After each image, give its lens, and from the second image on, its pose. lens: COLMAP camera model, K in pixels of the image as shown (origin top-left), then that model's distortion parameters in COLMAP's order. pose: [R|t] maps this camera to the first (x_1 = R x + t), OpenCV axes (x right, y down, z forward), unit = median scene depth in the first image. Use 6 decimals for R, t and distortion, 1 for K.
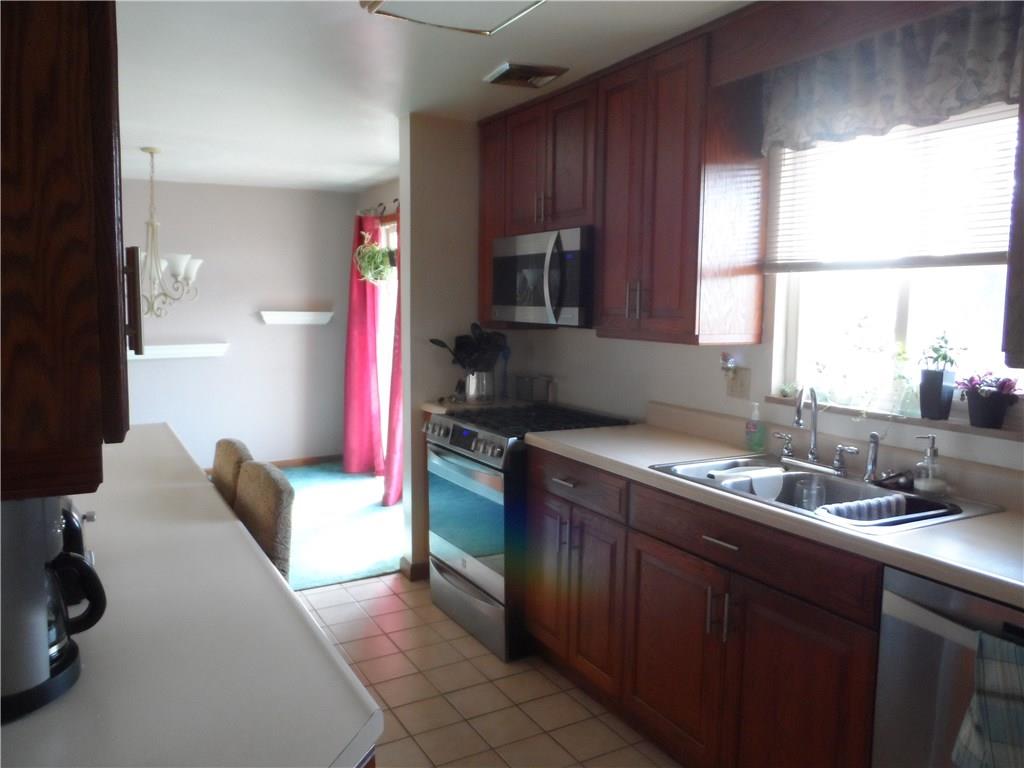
lens RADIAL K [[778.4, 0, 512.2], [0, 778.4, 384.1], [0, 0, 1]] dist [0.002419, -0.010329]
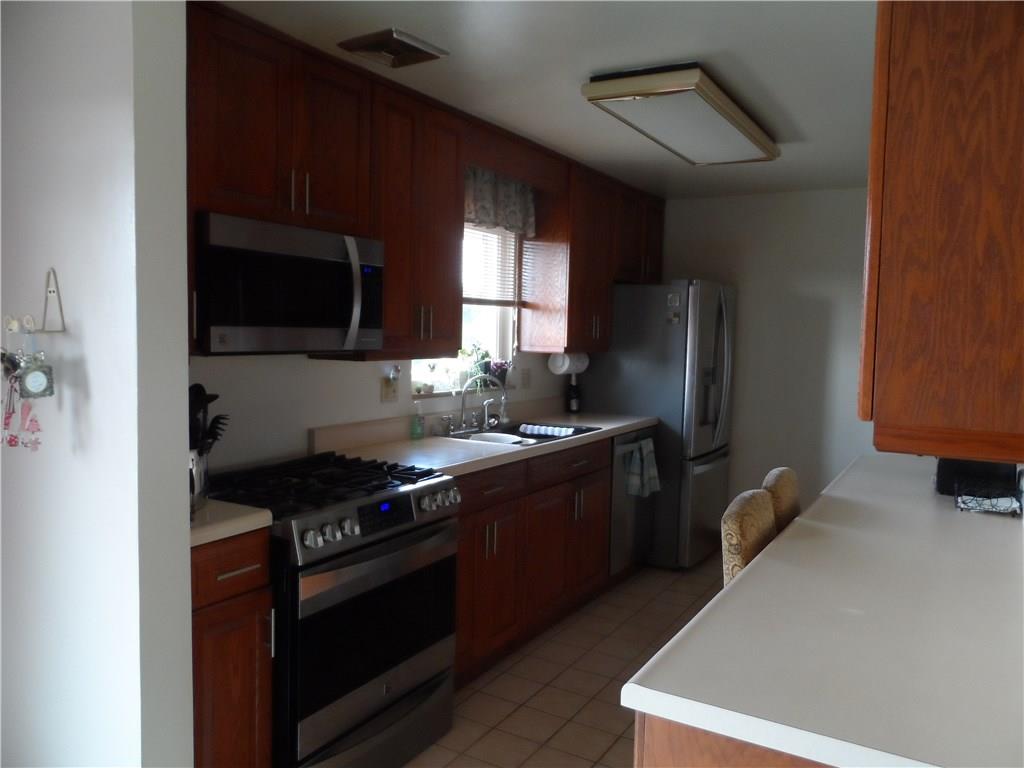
lens RADIAL K [[778.4, 0, 512.6], [0, 778.4, 384.0], [0, 0, 1]] dist [0.002419, -0.010329]
pose [[-0.504025, -0.072783, 0.860617, -0.872142], [0.069600, 0.989780, 0.124468, -0.153084], [-0.860880, 0.122634, -0.493808, 1.487501]]
